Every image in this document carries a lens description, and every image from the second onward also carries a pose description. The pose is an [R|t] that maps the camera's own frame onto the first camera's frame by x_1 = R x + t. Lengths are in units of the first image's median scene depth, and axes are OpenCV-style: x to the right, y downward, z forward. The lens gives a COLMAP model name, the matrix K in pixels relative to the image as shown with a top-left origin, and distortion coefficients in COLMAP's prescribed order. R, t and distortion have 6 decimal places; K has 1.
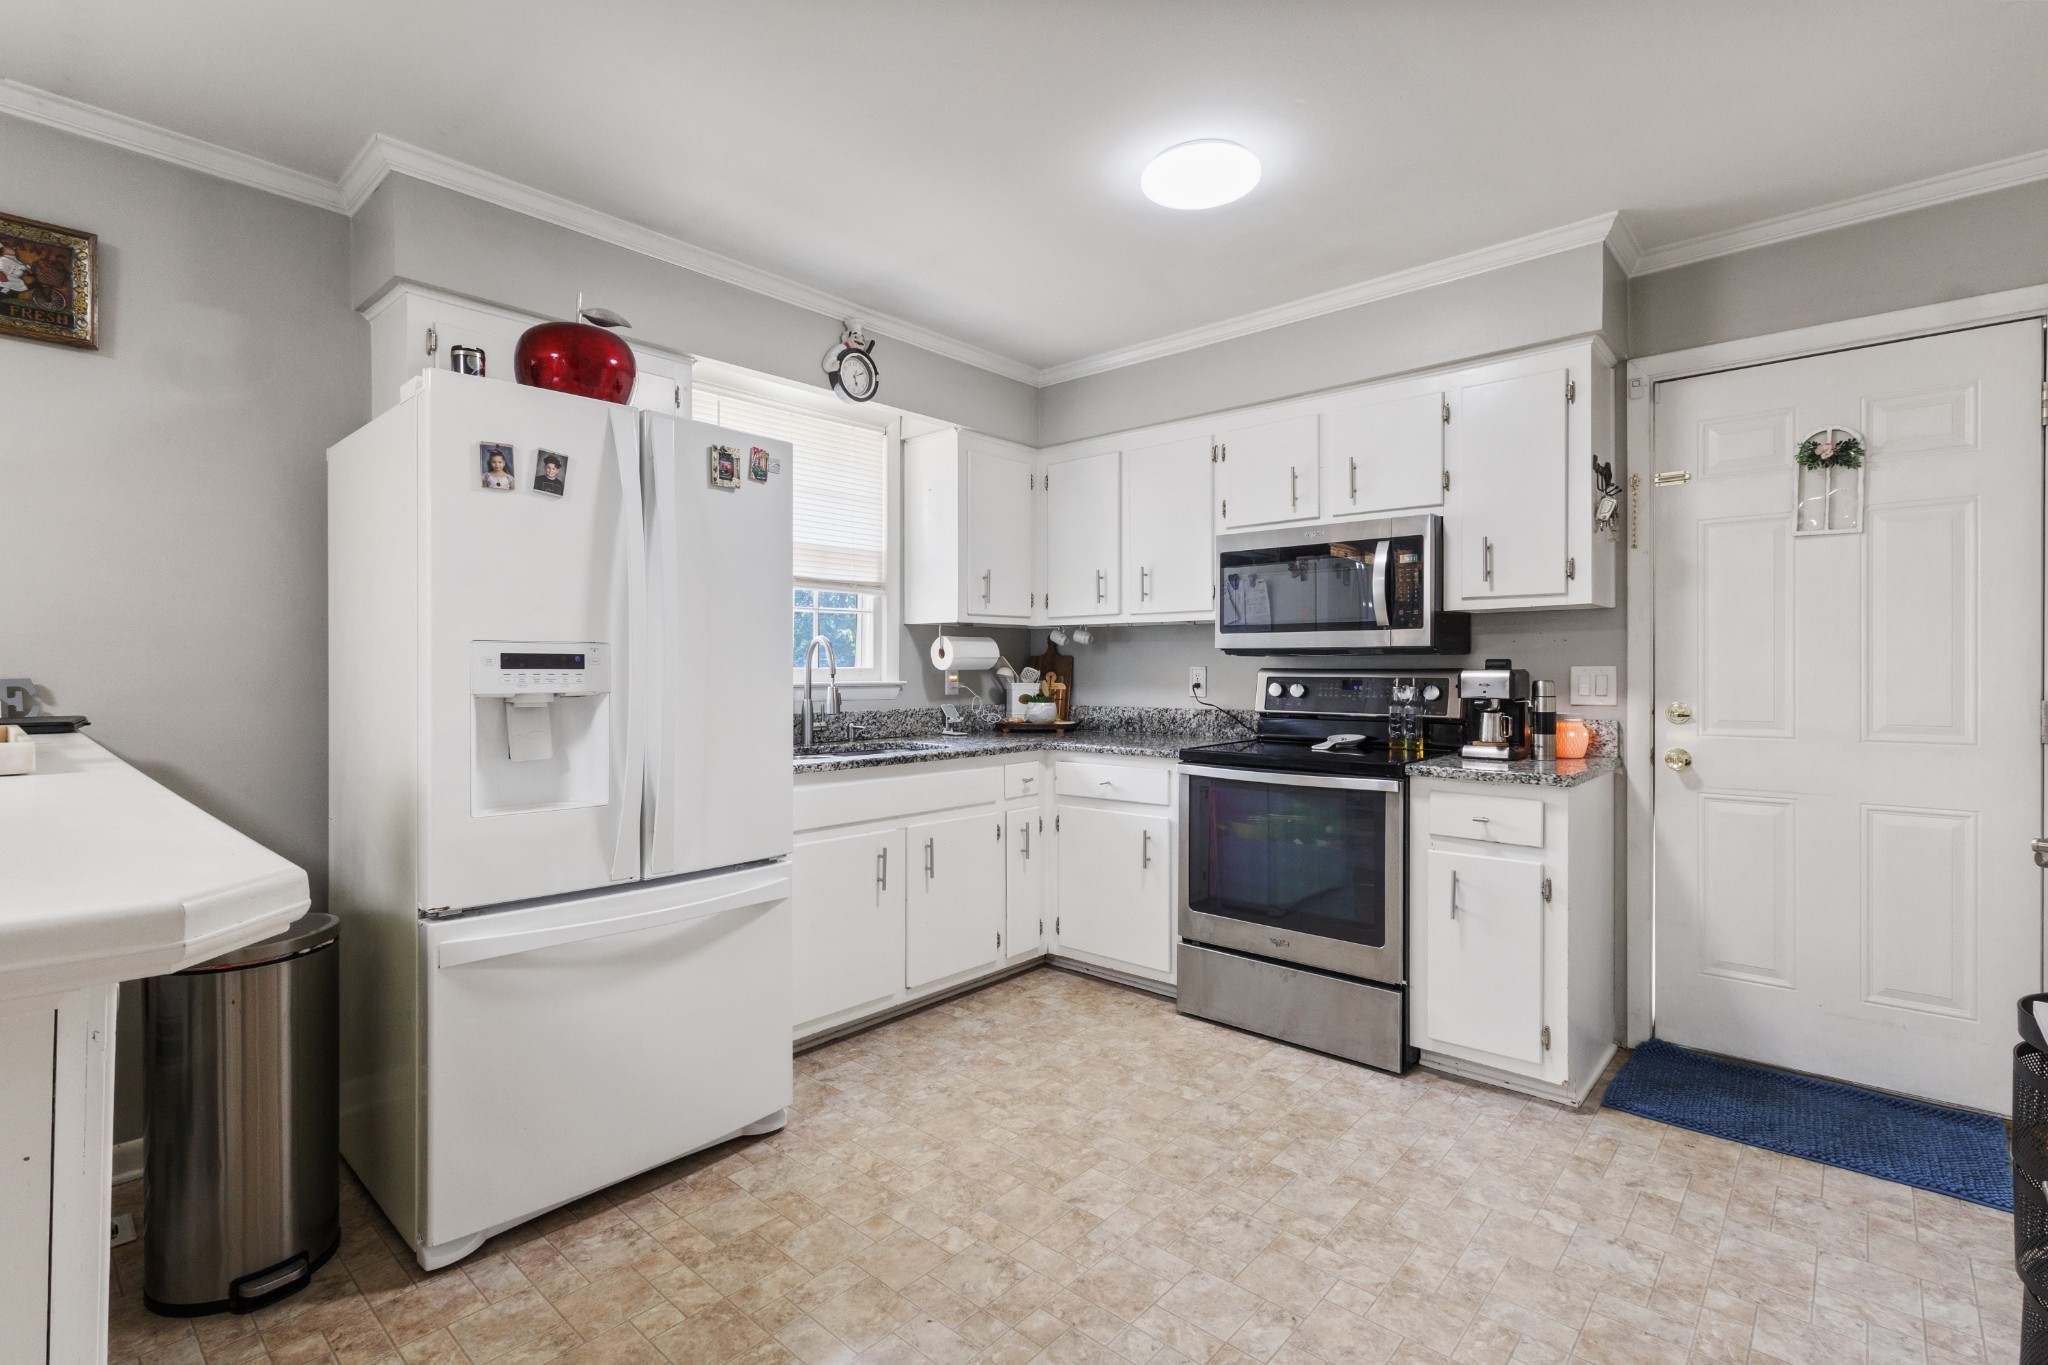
lens RADIAL K [[945.6, 0, 1028.9], [0, 945.6, 671.6], [0, 0, 1]] dist [0.013658, 0.001639]
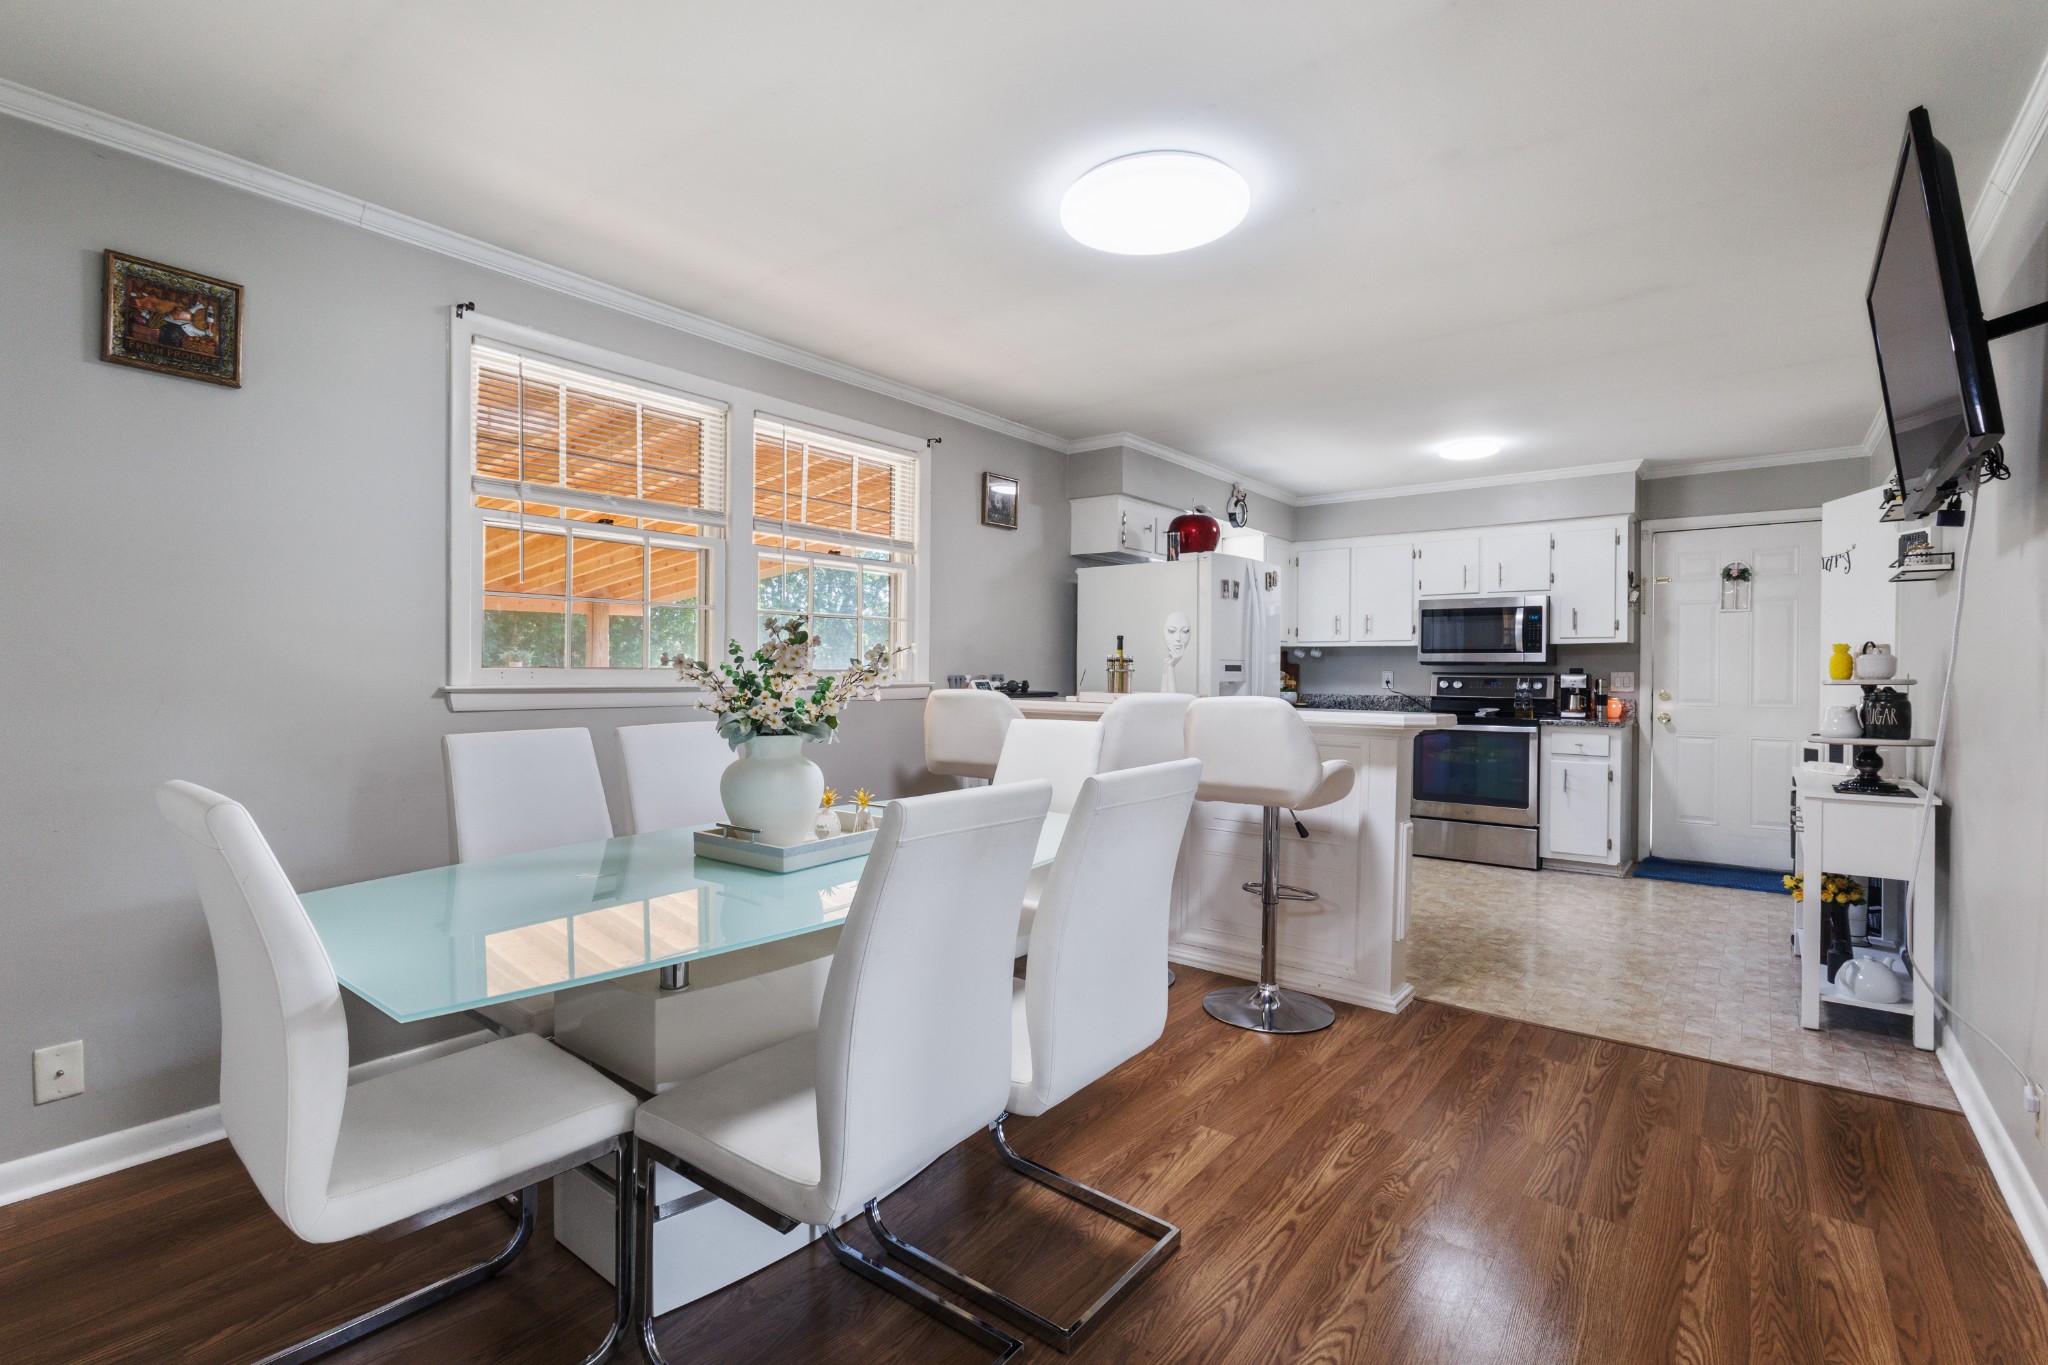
lens RADIAL K [[945.6, 0, 1017.9], [0, 945.6, 683.1], [0, 0, 1]] dist [0.013658, 0.001639]
pose [[0.997272, 0.004700, 0.073659, -0.846329], [-0.005470, 0.999932, 0.010265, 0.003535], [-0.073606, -0.010640, 0.997231, -0.929466]]
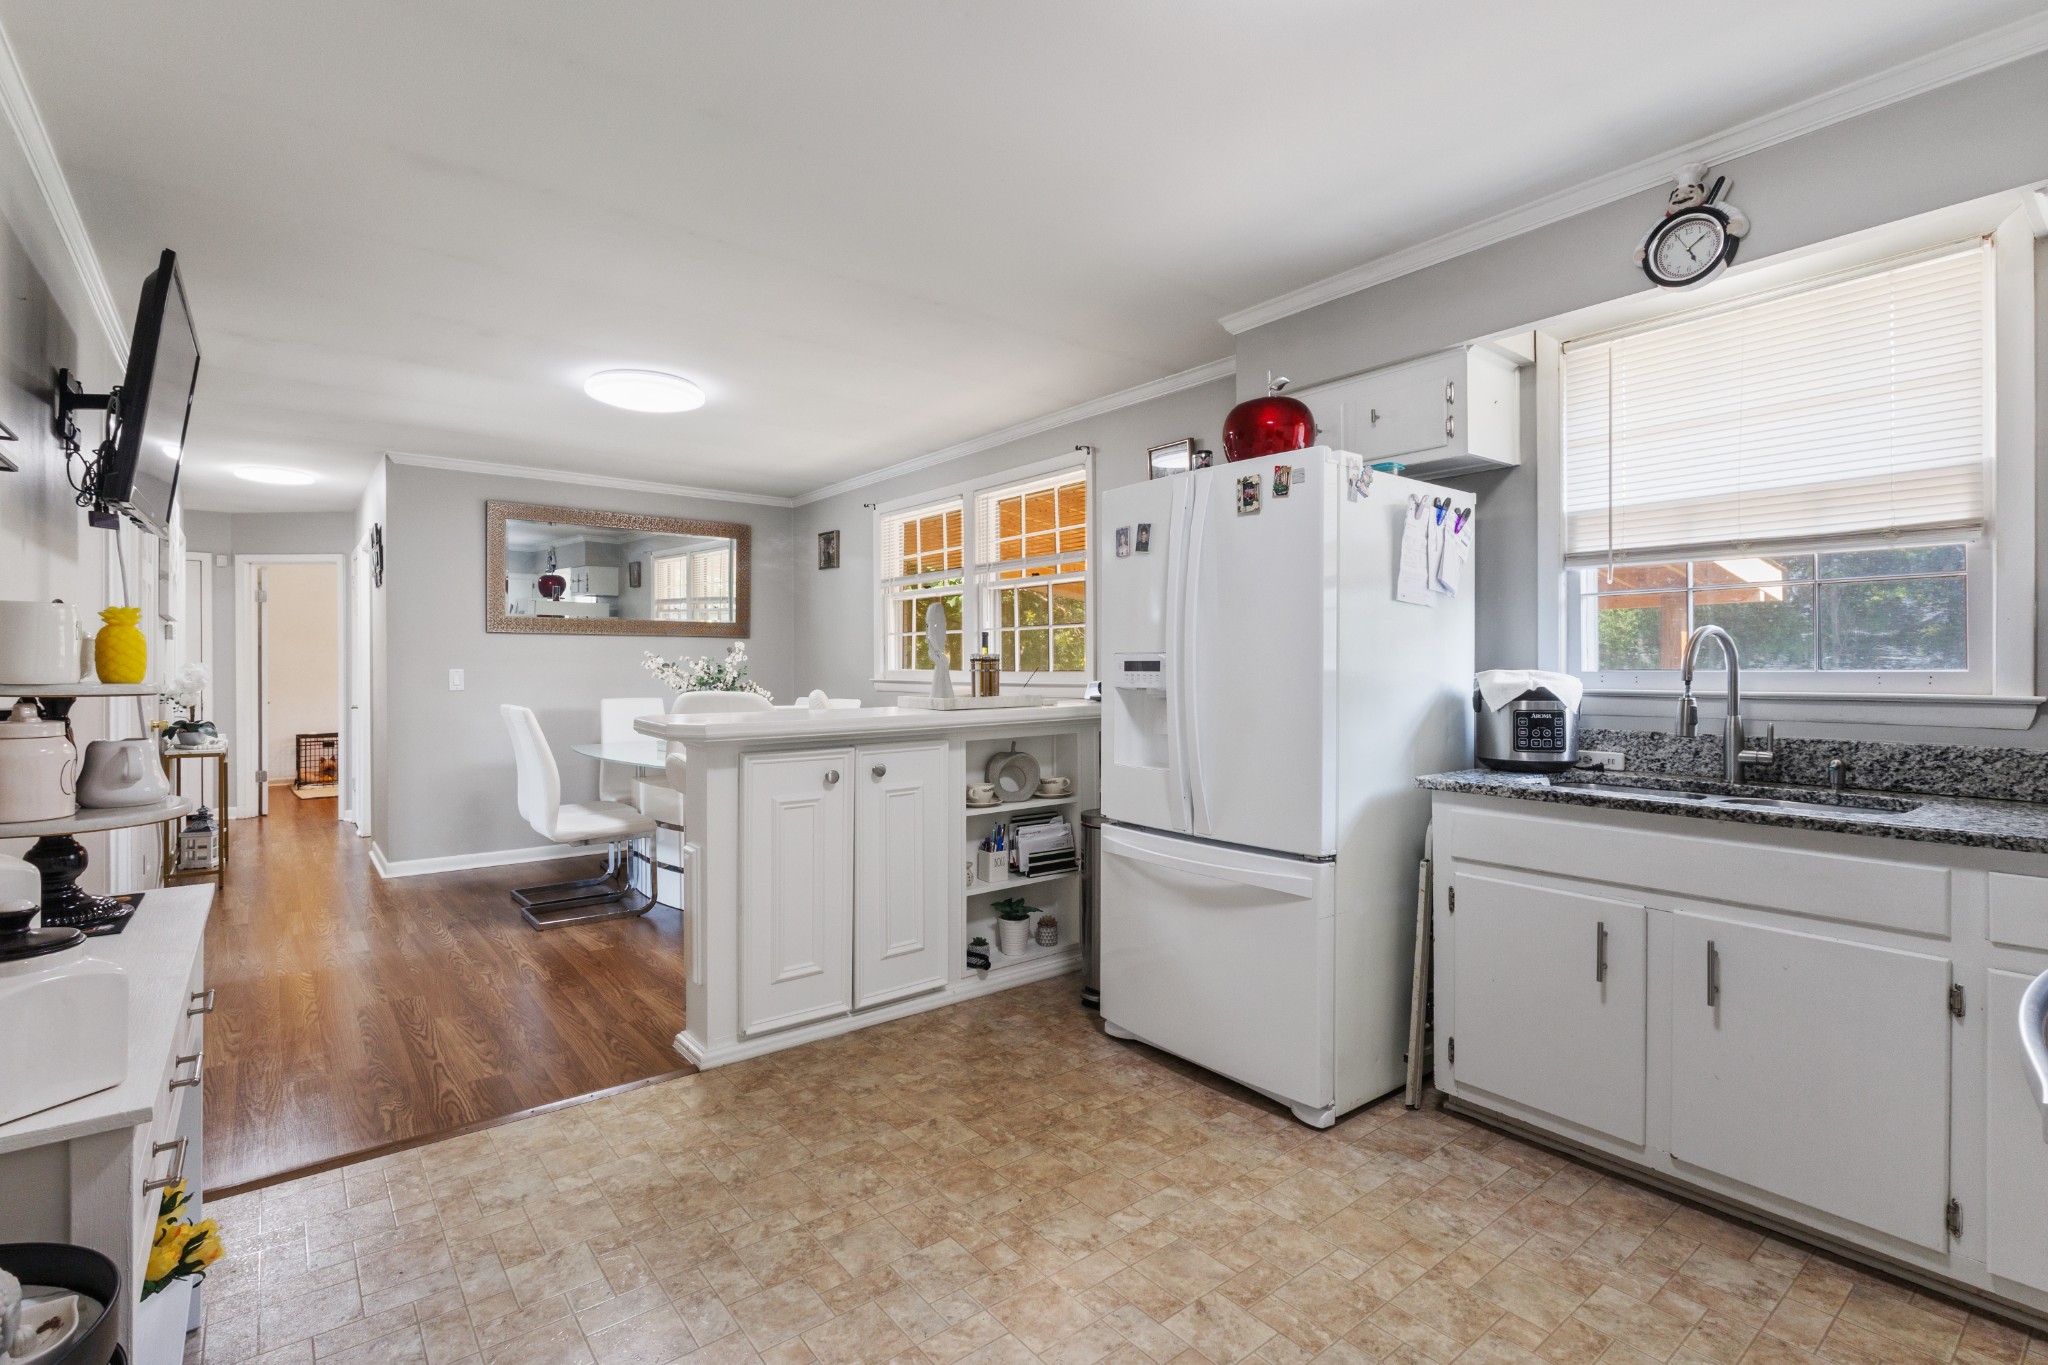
lens RADIAL K [[945.6, 0, 1023.1], [0, 945.6, 673.7], [0, 0, 1]] dist [0.013658, 0.001639]
pose [[-0.163649, 0.007893, -0.986487, 0.665028], [-0.002759, 0.999960, 0.008459, -0.007951], [0.986515, 0.004106, -0.163621, 0.726813]]
